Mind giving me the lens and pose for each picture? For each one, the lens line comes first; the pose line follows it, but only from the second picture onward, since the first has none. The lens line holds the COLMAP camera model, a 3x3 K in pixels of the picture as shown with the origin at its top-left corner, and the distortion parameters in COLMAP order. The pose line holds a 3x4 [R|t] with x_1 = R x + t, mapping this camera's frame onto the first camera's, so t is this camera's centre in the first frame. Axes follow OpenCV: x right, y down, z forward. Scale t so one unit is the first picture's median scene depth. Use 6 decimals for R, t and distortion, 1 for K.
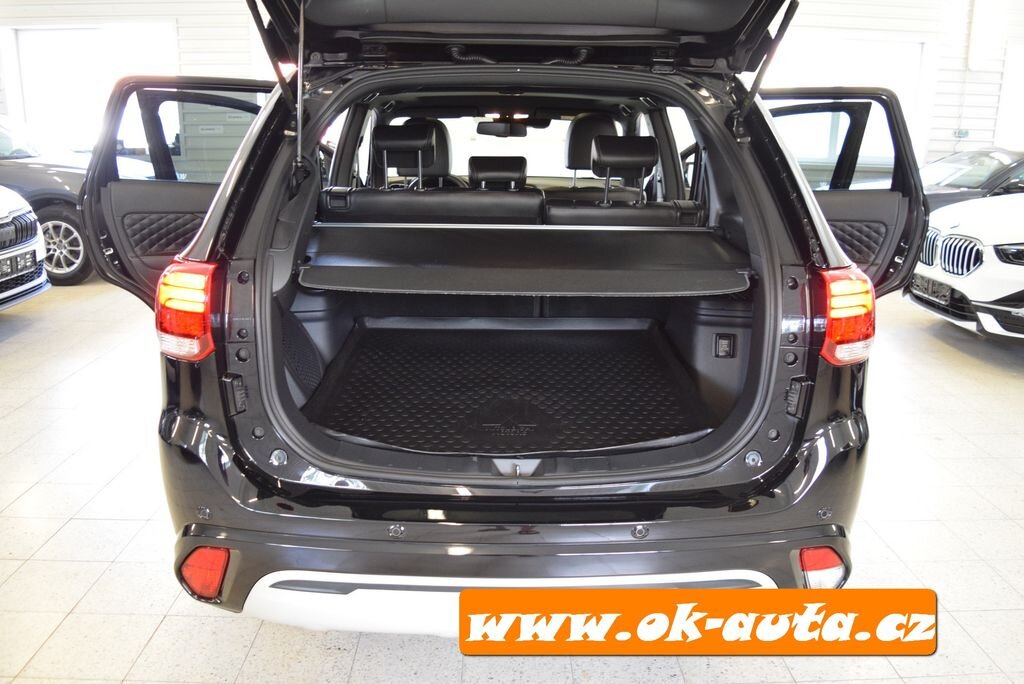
lens RADIAL K [[799.6, 0, 513.8], [0, 799.6, 343.2], [0, 0, 1]] dist [-0.091361, 0.019312]
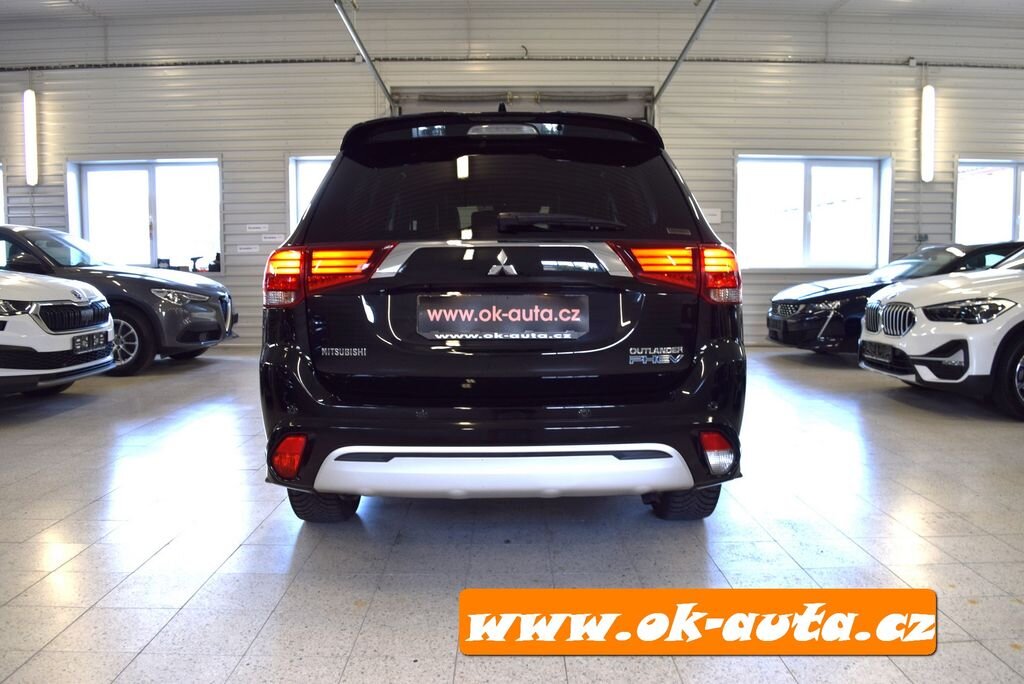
lens RADIAL K [[799.6, 0, 512.4], [0, 799.6, 347.2], [0, 0, 1]] dist [-0.091361, 0.019312]
pose [[0.999696, -0.018565, -0.016232, 0.026154], [0.015570, 0.985600, -0.168376, 0.191836], [0.019124, 0.168072, 0.985589, -0.263934]]
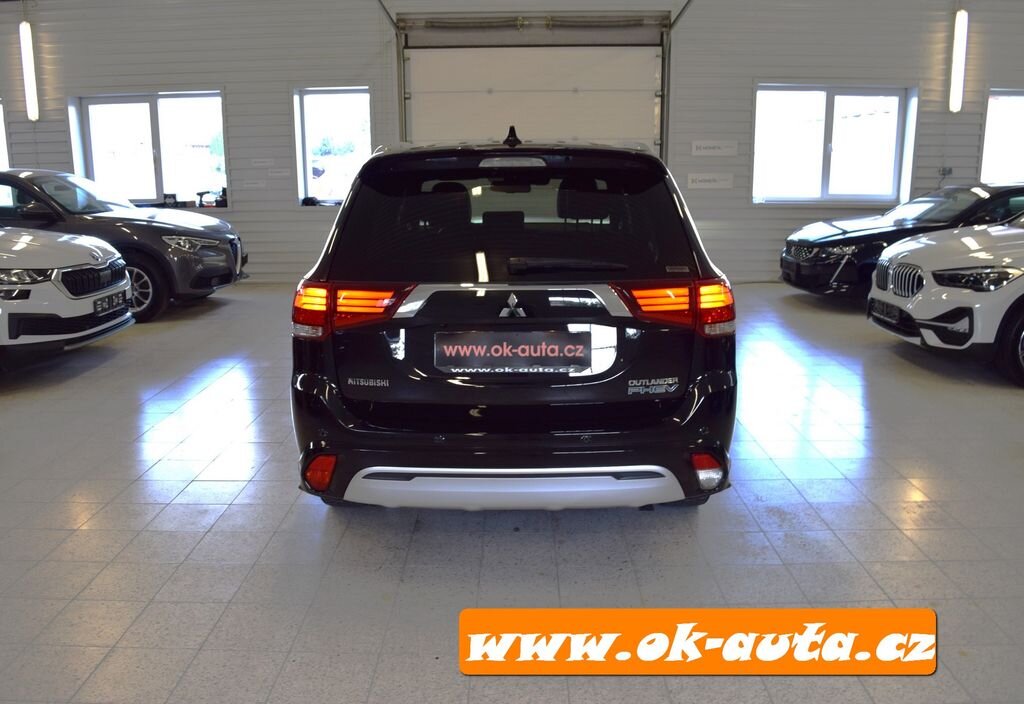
lens RADIAL K [[825.6, 0, 499.7], [0, 825.6, 356.4], [0, 0, 1]] dist [-0.092812, 0.020091]
pose [[0.998840, -0.013839, -0.046116, 0.031480], [0.011951, 0.999089, -0.040969, 0.069796], [0.046641, 0.040370, 0.998096, -0.380922]]
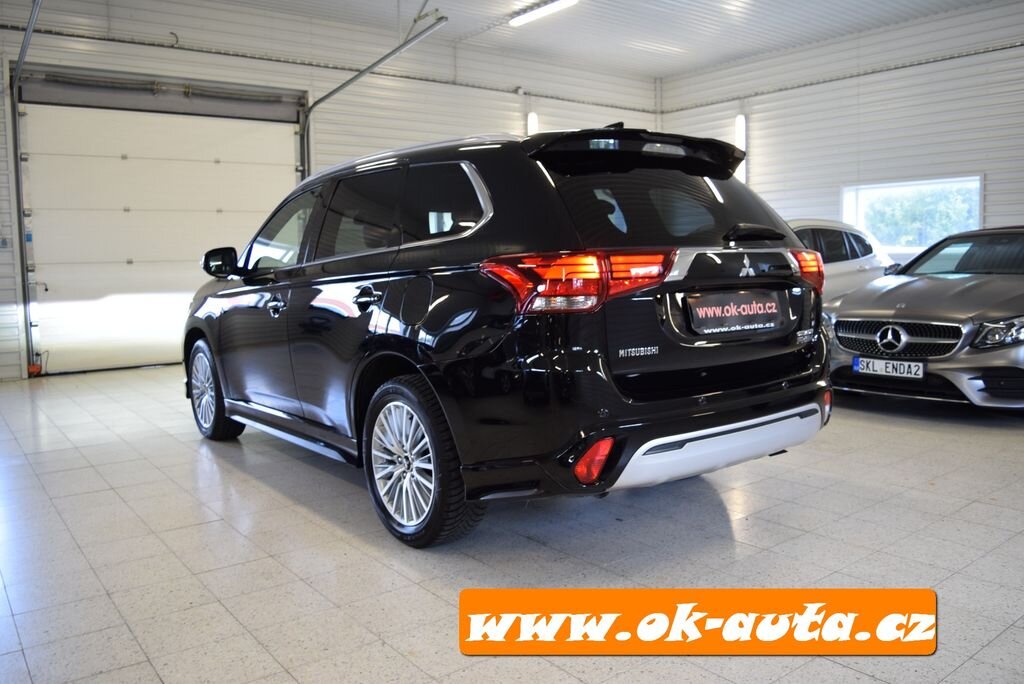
lens RADIAL K [[799.6, 0, 512.5], [0, 799.6, 345.3], [0, 0, 1]] dist [-0.091361, 0.019312]
pose [[0.806207, -0.090286, 0.584704, -0.755626], [0.188098, 0.976125, -0.108628, 0.118998], [-0.560936, 0.197558, 0.803941, -0.082537]]
